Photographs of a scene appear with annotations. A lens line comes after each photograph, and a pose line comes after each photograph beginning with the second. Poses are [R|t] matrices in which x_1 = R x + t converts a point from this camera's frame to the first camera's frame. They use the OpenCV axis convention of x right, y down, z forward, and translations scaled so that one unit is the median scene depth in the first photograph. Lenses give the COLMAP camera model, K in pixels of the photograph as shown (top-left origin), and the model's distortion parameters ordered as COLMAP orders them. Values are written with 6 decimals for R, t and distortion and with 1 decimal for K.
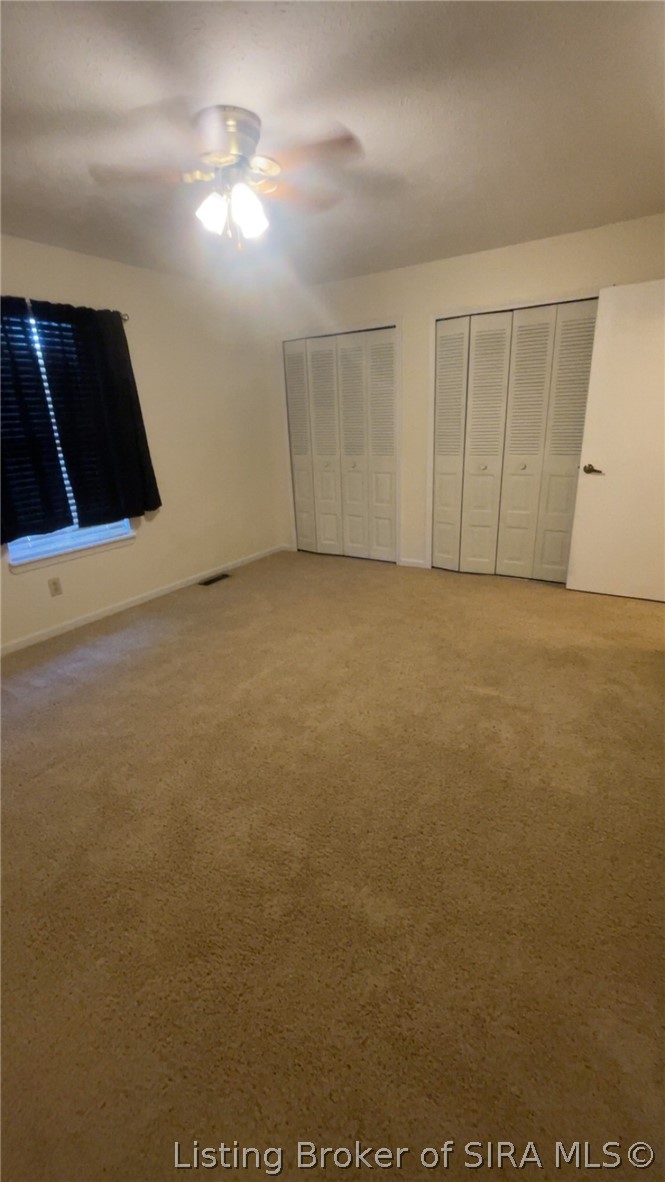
lens RADIAL K [[504.5, 0, 332.5], [0, 504.5, 591.0], [0, 0, 1]] dist [0.001105, 0.000020]
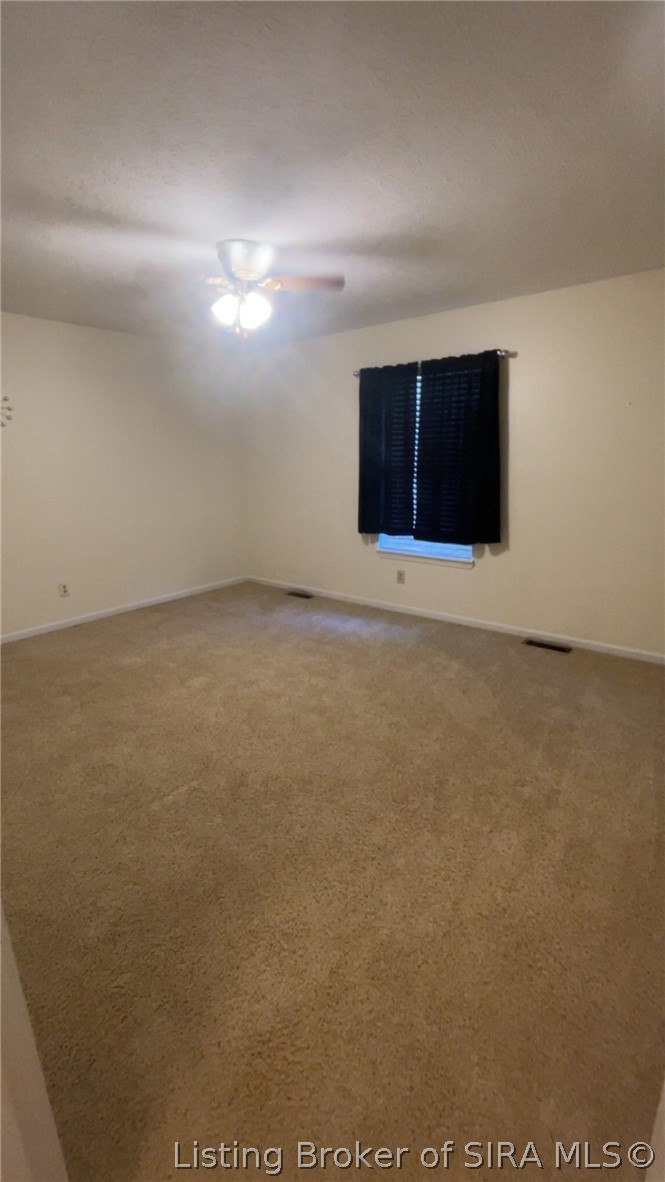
lens RADIAL K [[504.5, 0, 332.5], [0, 504.5, 591.0], [0, 0, 1]] dist [0.001105, 0.000020]
pose [[-0.086542, 0.322161, -0.942721, 0.714608], [-0.298804, 0.894313, 0.333048, -0.357294], [0.950382, 0.310512, 0.018867, 0.813094]]
